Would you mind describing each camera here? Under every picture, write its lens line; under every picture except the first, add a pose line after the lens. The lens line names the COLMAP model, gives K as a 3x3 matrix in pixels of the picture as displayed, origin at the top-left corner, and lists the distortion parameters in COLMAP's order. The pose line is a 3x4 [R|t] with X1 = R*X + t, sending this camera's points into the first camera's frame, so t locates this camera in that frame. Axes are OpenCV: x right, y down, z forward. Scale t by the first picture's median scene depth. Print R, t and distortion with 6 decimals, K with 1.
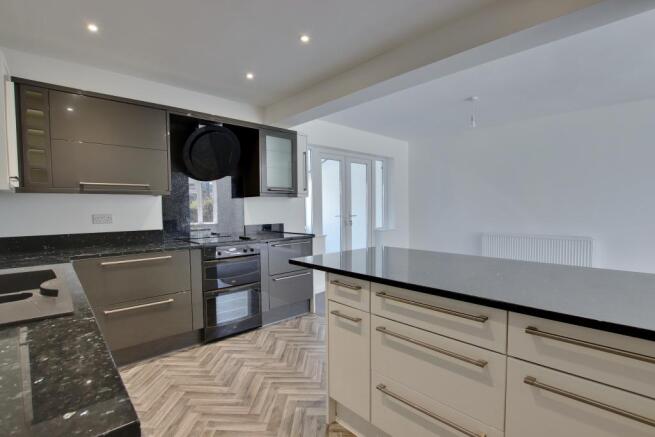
lens RADIAL K [[305.4, 0, 327.8], [0, 305.4, 222.3], [0, 0, 1]] dist [-0.026672, 0.000831]
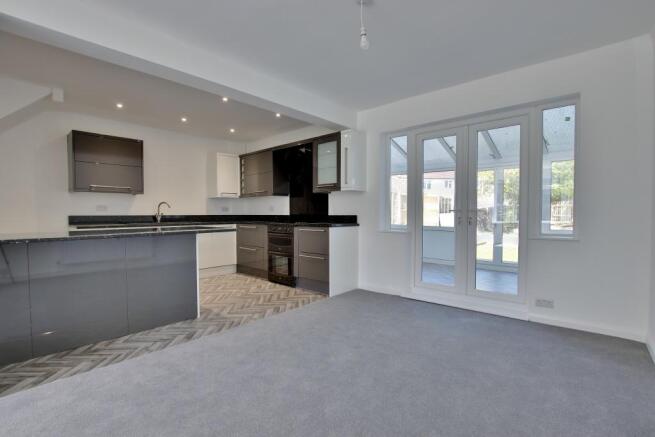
lens RADIAL K [[305.4, 0, 327.8], [0, 305.4, 222.3], [0, 0, 1]] dist [-0.026672, 0.000831]
pose [[0.100881, 0.034123, -0.994313, 1.339277], [-0.045636, 0.998518, 0.029638, 0.001667], [0.993851, 0.042386, 0.102288, 1.136909]]
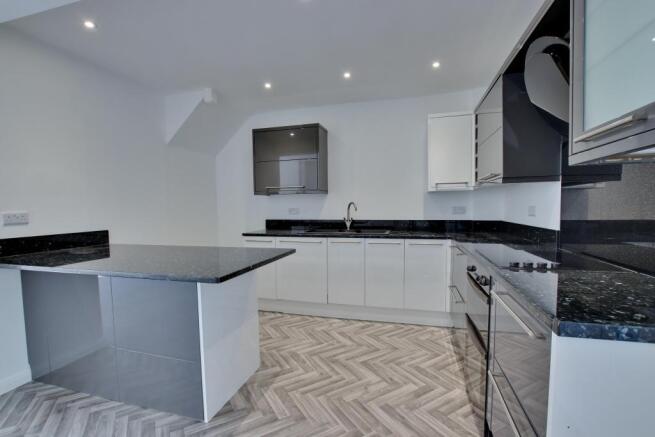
lens RADIAL K [[305.4, 0, 327.8], [0, 305.4, 222.3], [0, 0, 1]] dist [-0.026672, 0.000831]
pose [[-0.850367, 0.043906, -0.524355, 0.260057], [-0.009038, 0.995147, 0.097985, -0.061843], [0.526113, 0.088063, -0.845843, 1.411466]]
